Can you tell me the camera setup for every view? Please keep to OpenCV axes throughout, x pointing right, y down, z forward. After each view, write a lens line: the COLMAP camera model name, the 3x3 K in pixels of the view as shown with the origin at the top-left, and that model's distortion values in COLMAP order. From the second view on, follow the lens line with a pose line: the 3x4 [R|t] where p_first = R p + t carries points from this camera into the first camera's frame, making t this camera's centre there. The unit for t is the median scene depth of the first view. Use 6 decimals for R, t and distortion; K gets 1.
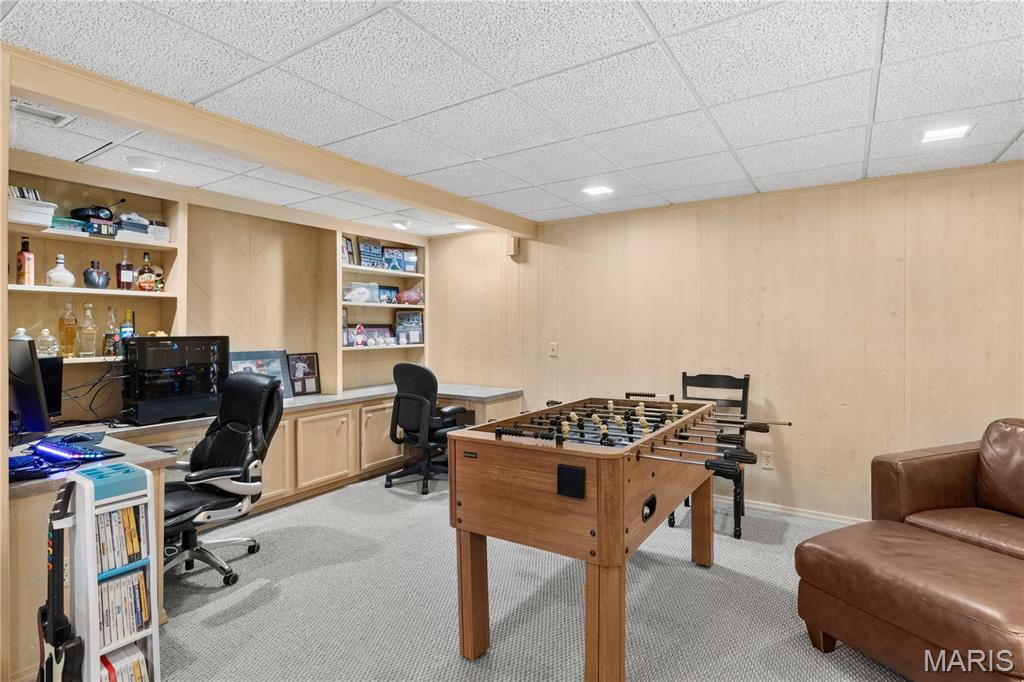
lens RADIAL K [[508.5, 0, 512.0], [0, 508.5, 341.0], [0, 0, 1]] dist [-0.000012, 0.000024]
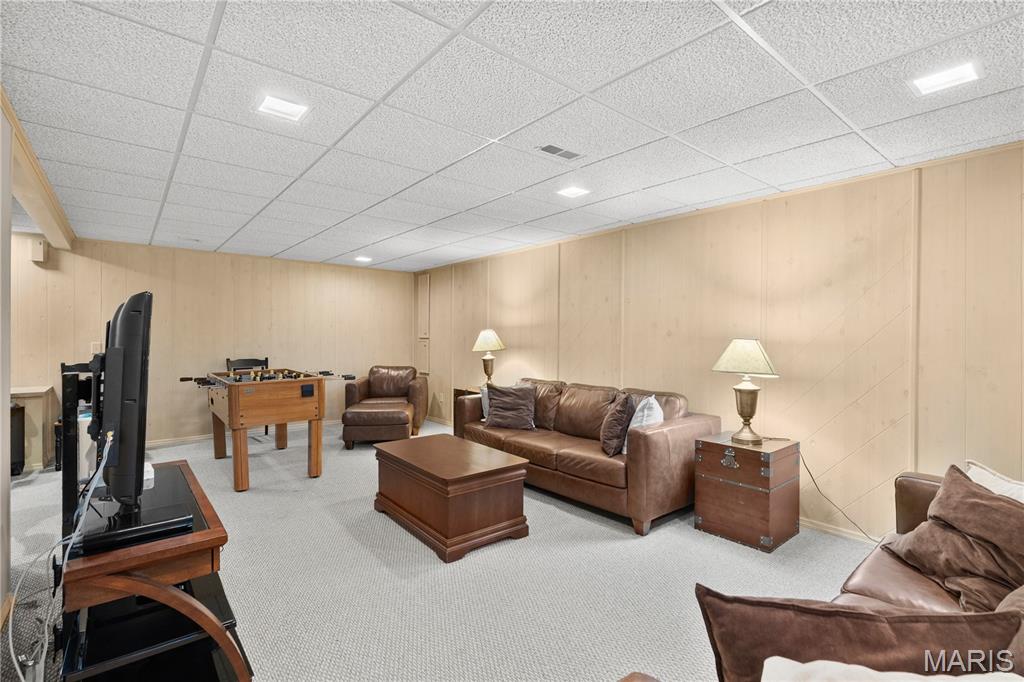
lens RADIAL K [[475.1, 0, 512.0], [0, 475.1, 341.0], [0, 0, 1]] dist [0.000783, -0.000053]
pose [[0.296195, -0.013429, 0.955033, -0.985731], [0.018466, 0.999795, 0.008331, 0.013998], [-0.954949, 0.015168, 0.296383, -0.365981]]
